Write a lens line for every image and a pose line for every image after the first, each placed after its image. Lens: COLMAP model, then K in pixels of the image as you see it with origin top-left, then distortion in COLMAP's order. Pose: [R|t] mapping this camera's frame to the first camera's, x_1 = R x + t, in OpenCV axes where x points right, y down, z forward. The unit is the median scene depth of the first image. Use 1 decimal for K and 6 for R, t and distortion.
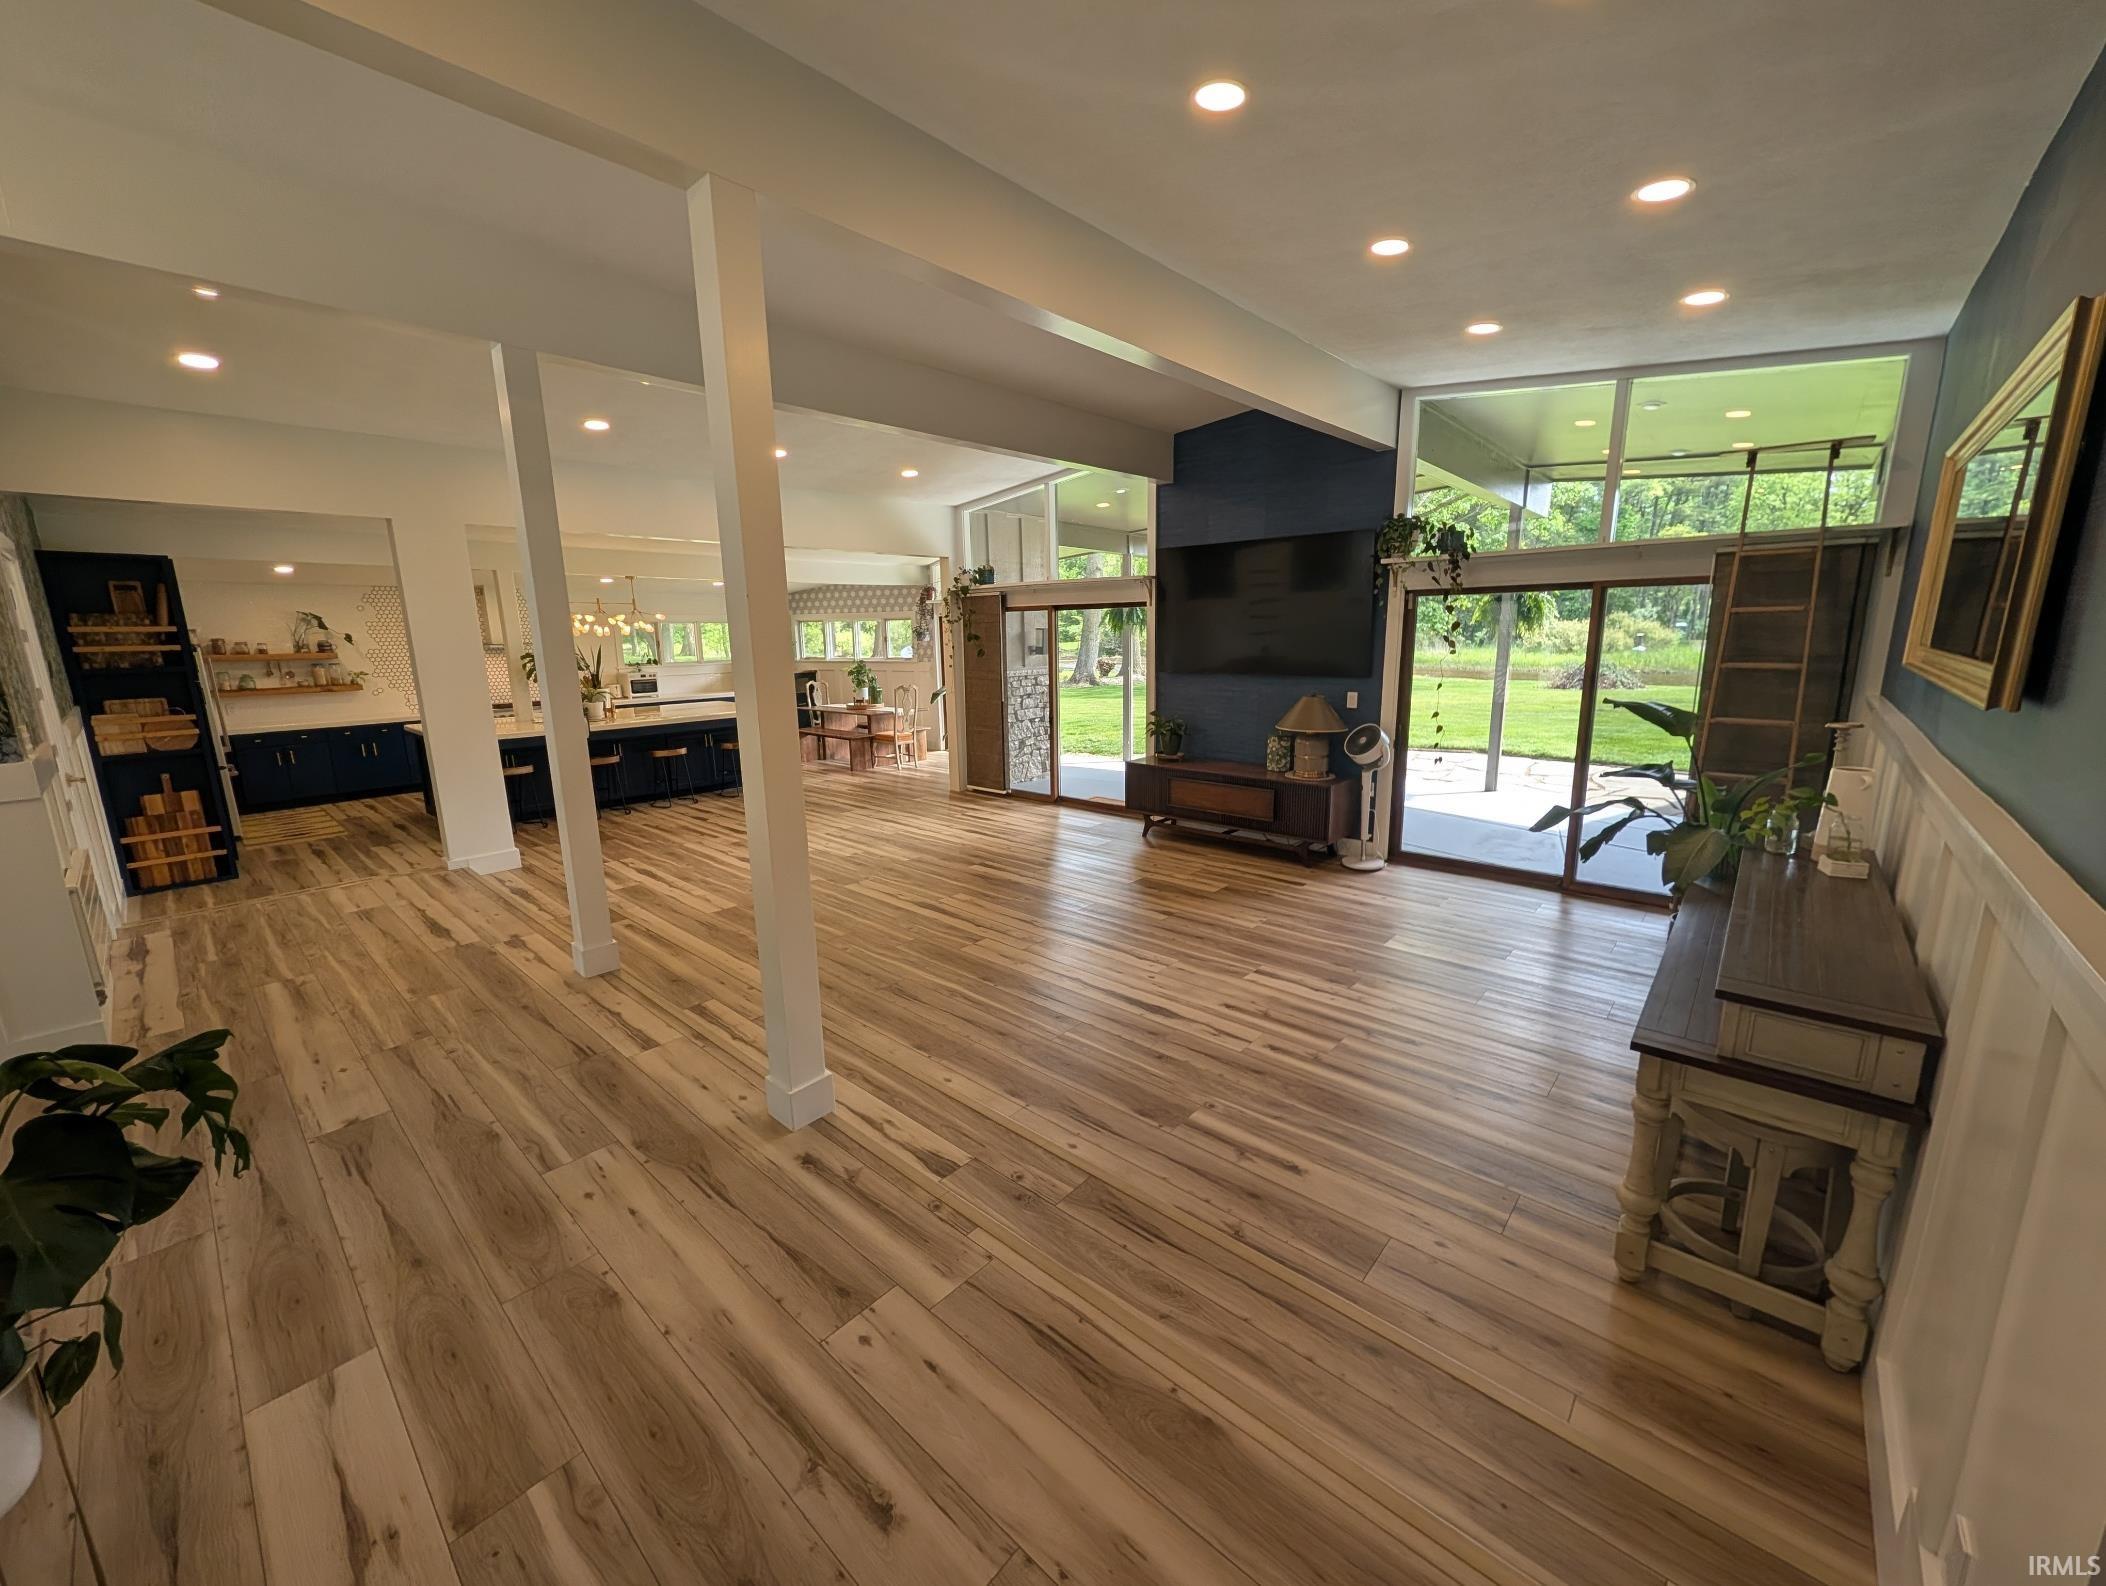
lens RADIAL K [[814.2, 0, 1049.6], [0, 814.2, 801.3], [0, 0, 1]] dist [0.000536, 0.000130]
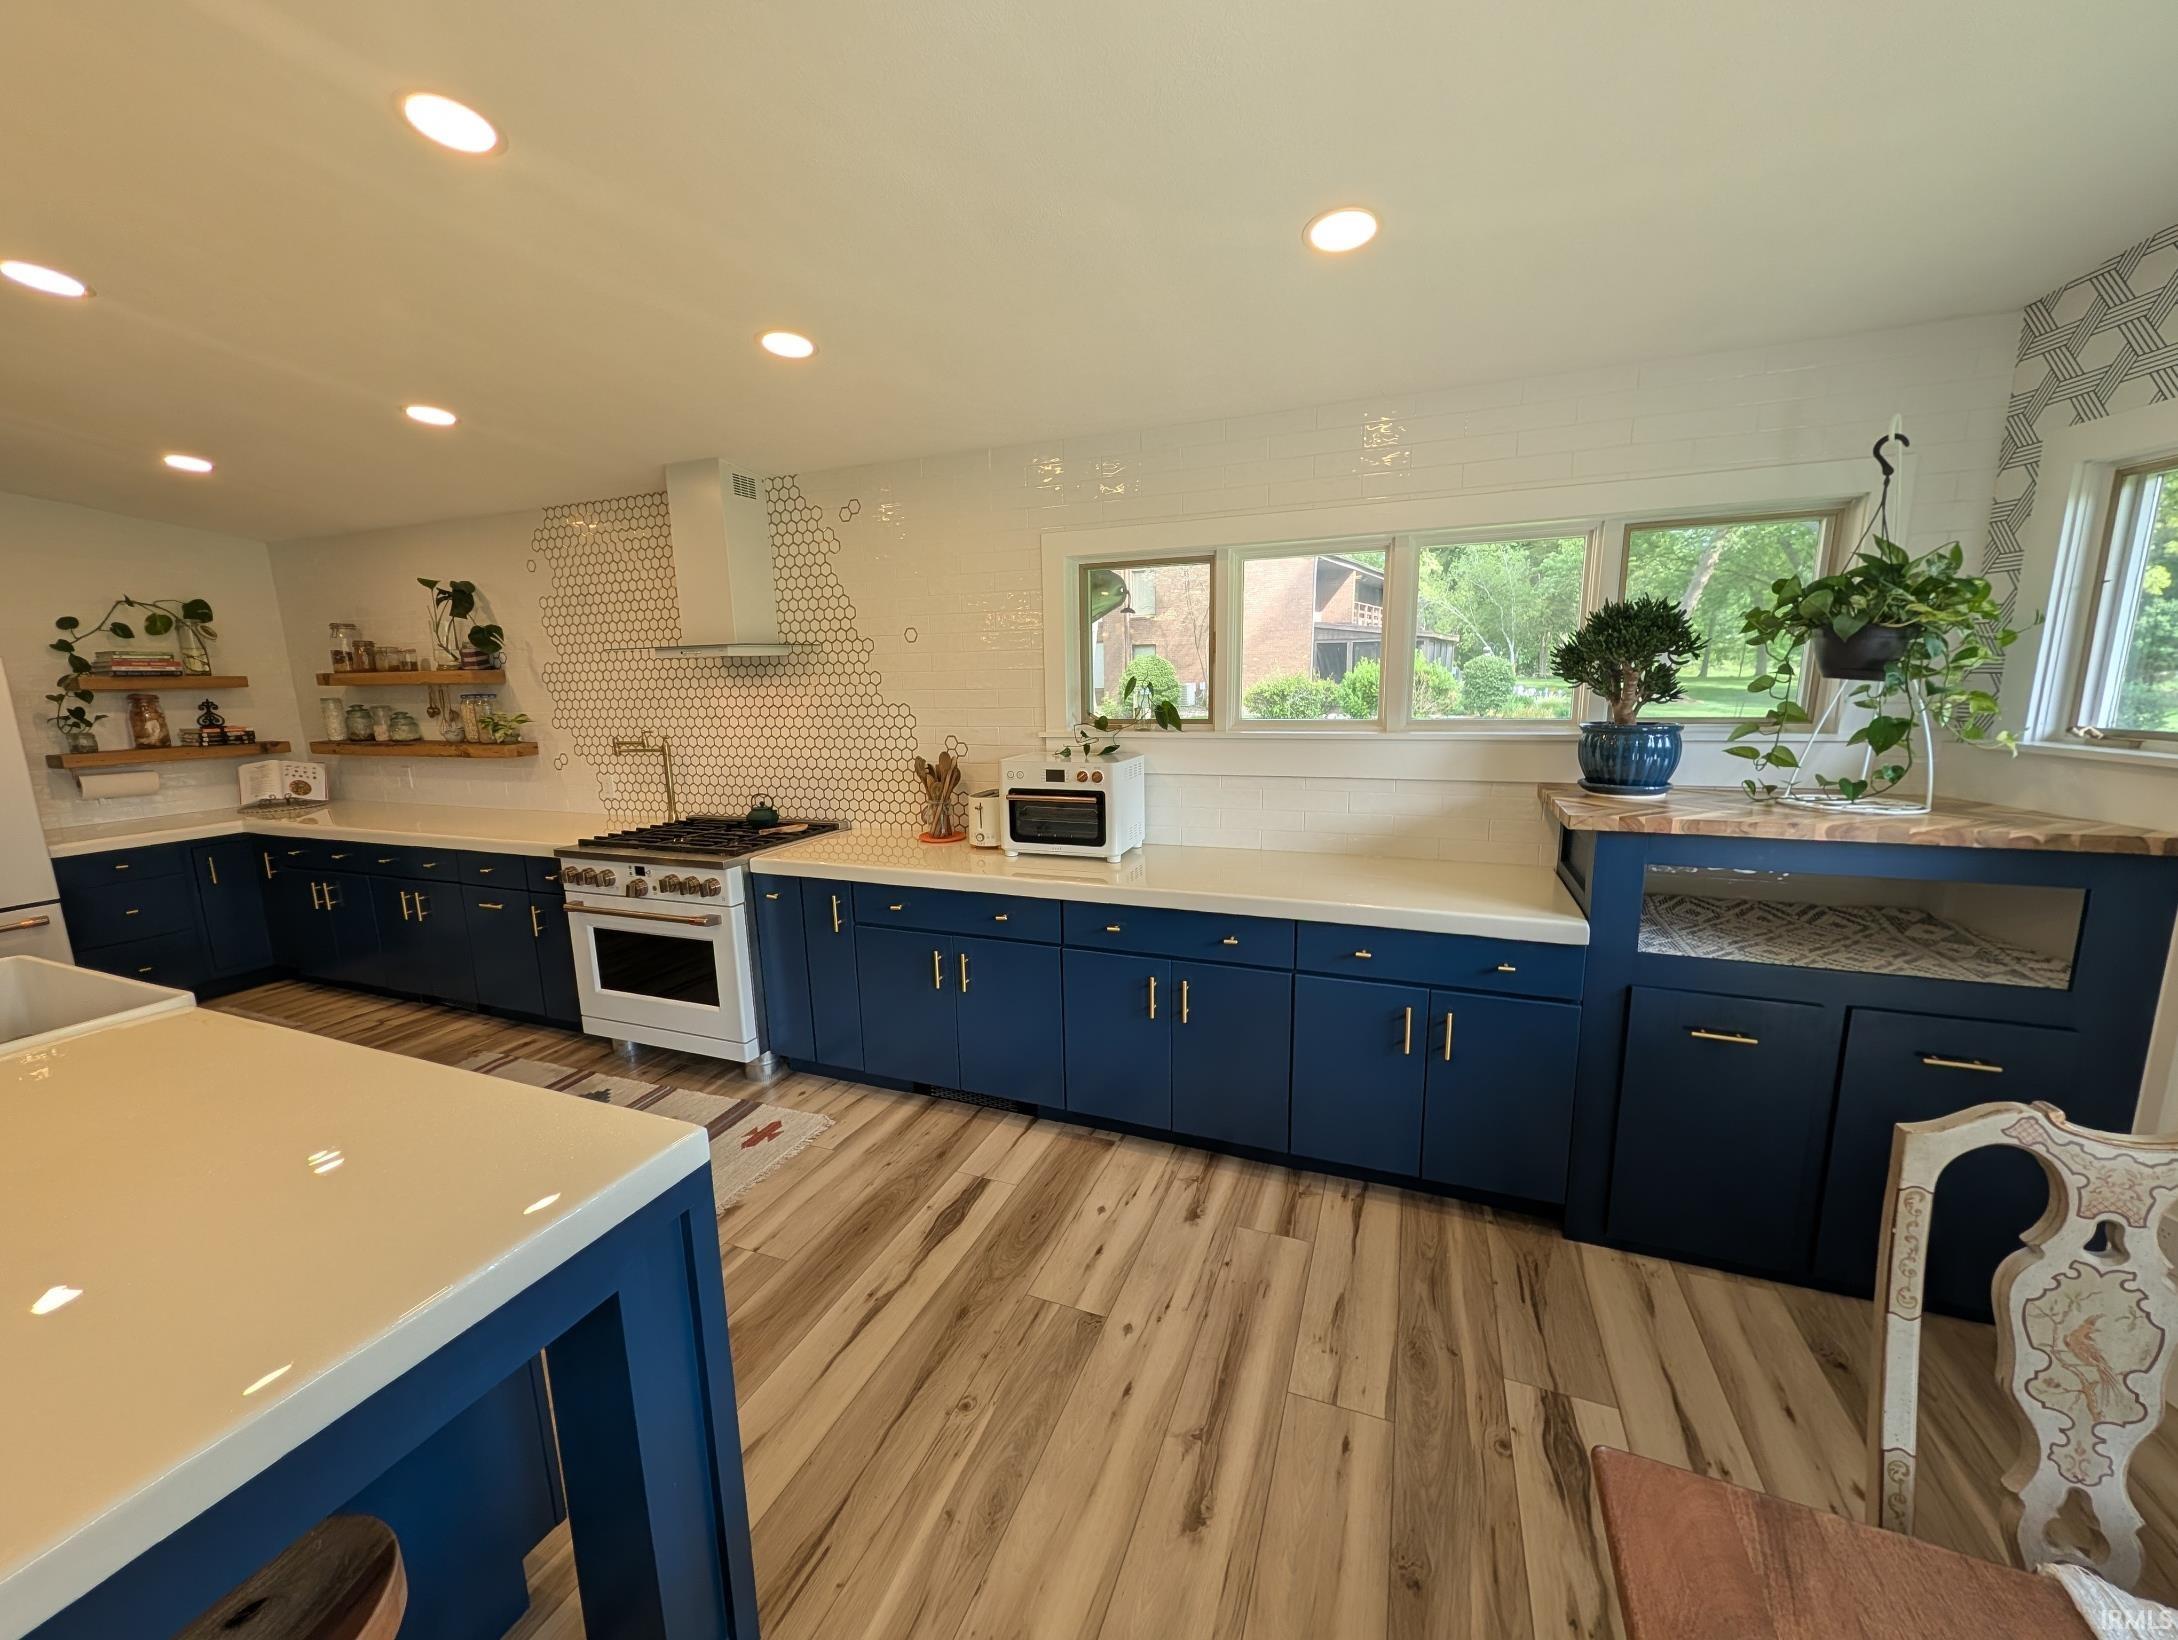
lens RADIAL K [[842.1, 0, 1094.3], [0, 842.1, 824.7], [0, 0, 1]] dist [0.000536, 0.000130]
pose [[0.361439, 0.175983, -0.915638, -0.497854], [-0.176201, 0.977224, 0.118266, -0.321553], [0.915596, 0.118590, 0.384215, 1.721097]]
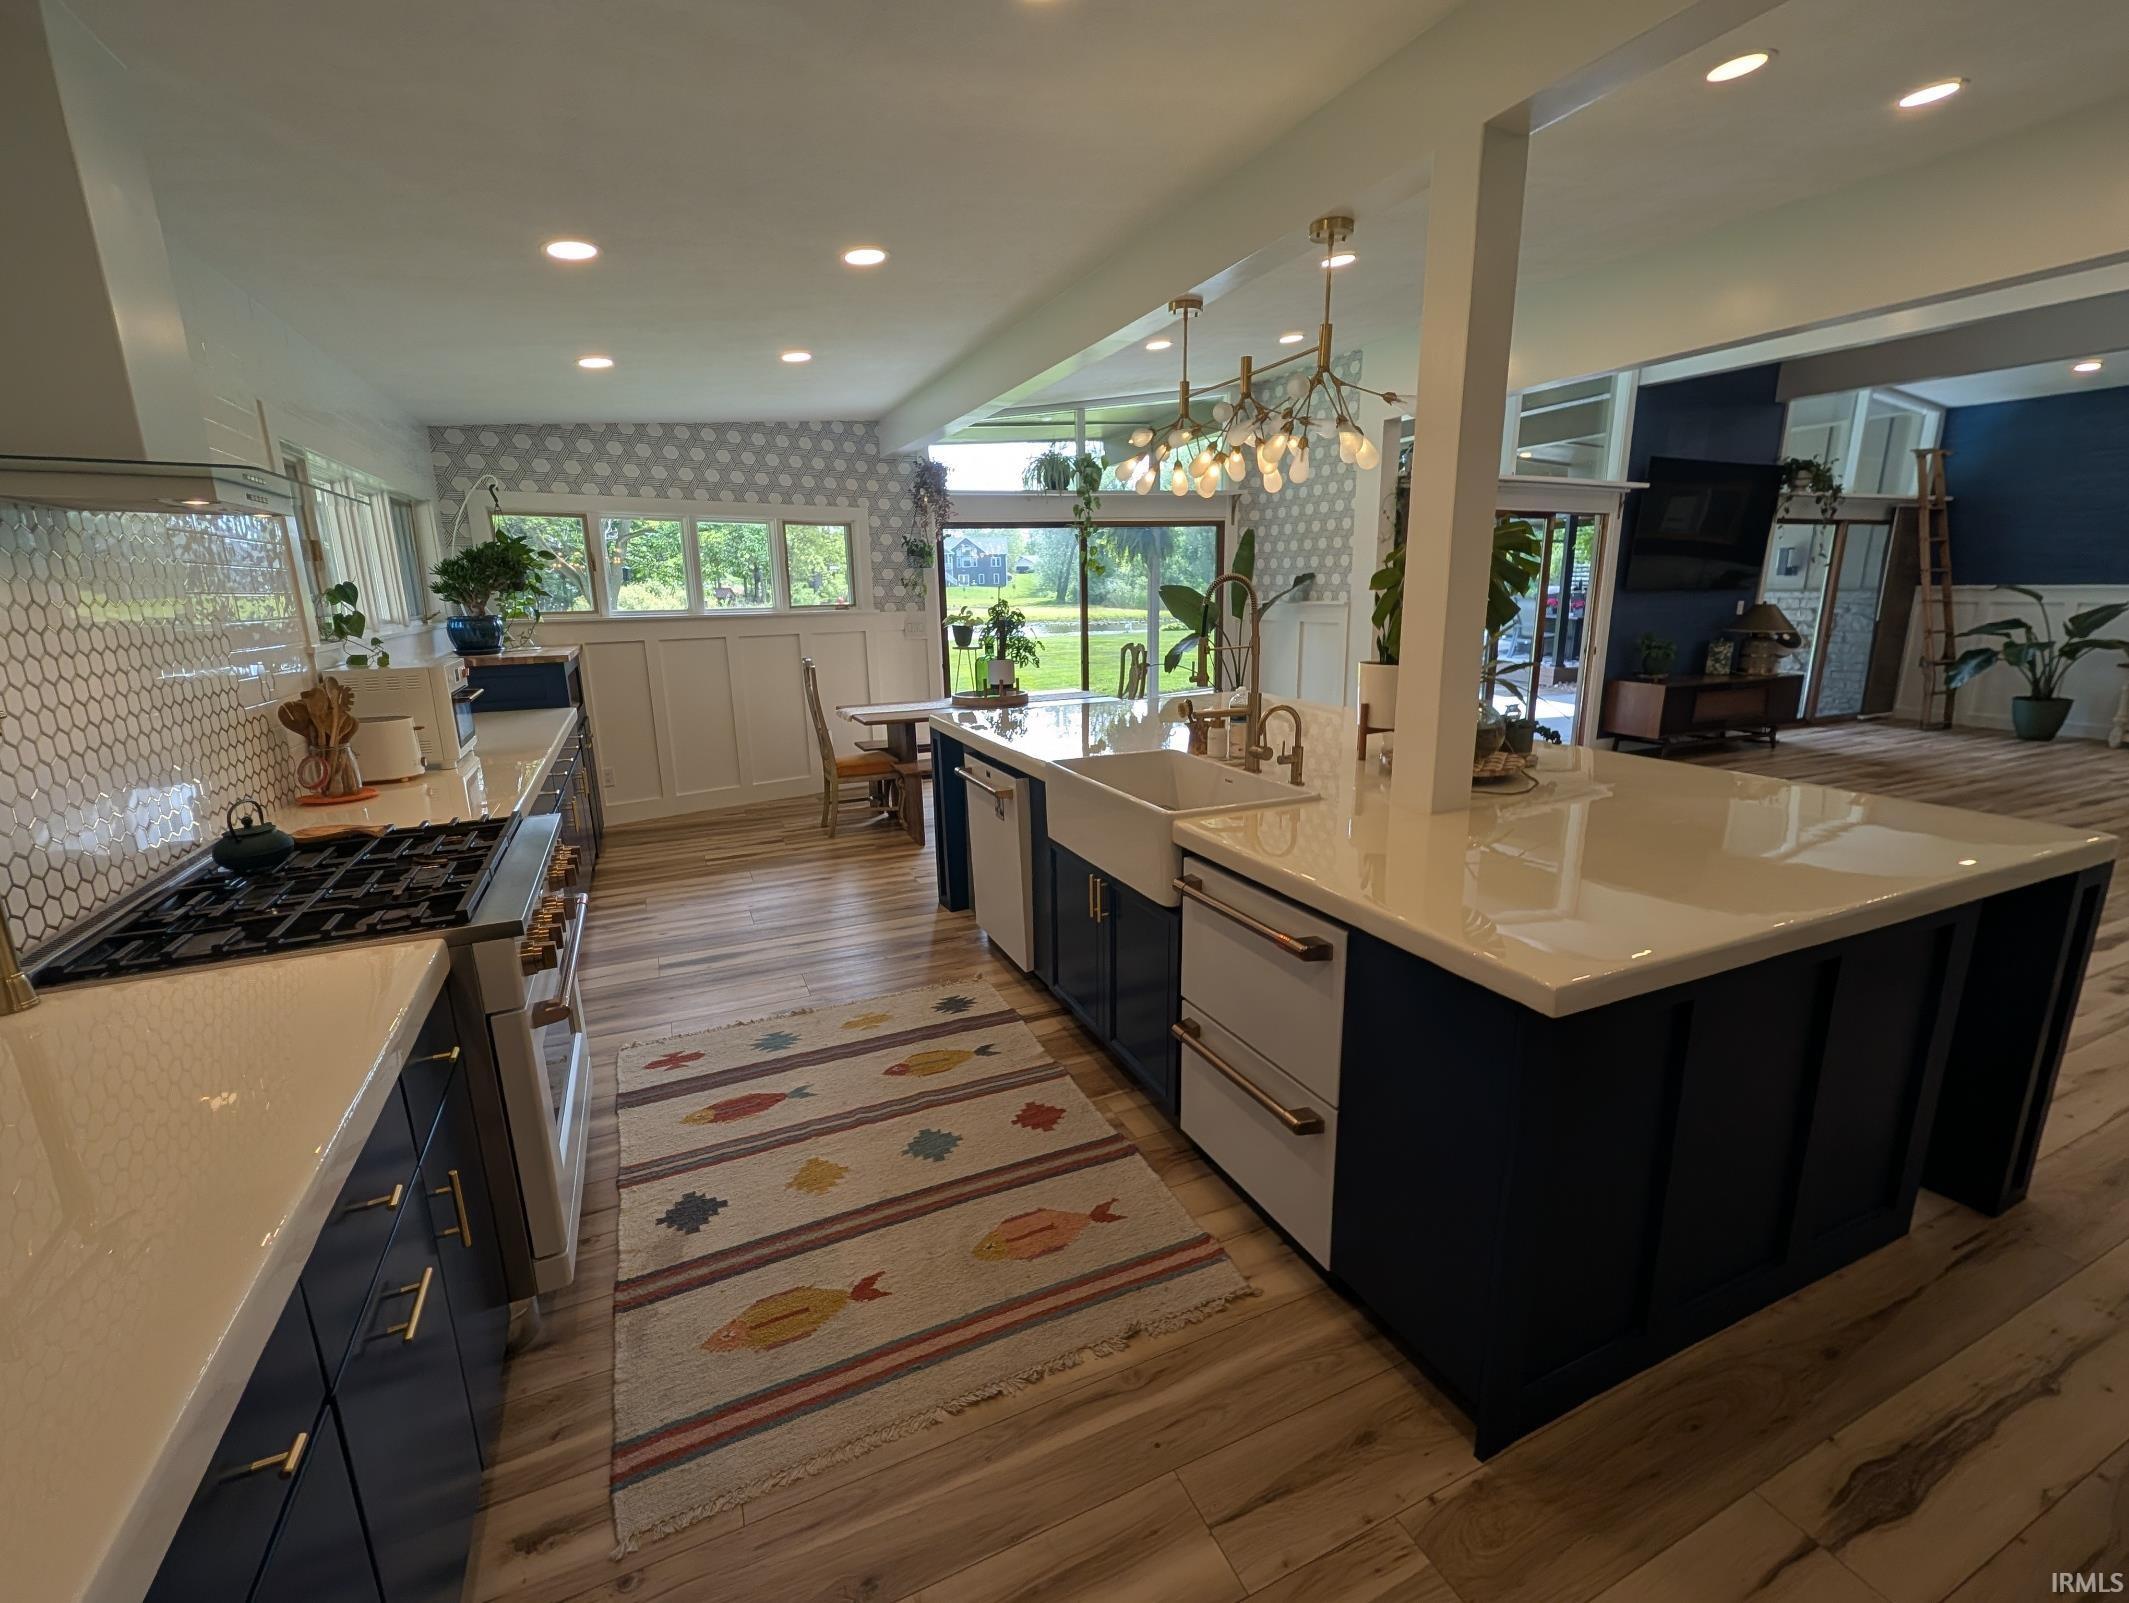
lens RADIAL K [[915.6, 0, 1064.2], [0, 915.6, 796.3], [0, 0, 1]] dist [-0.000077, -0.000208]
pose [[0.397062, -0.196097, 0.896598, -1.290677], [0.196489, 0.972420, 0.125664, -0.218314], [-0.896512, 0.126275, 0.424642, 1.347804]]
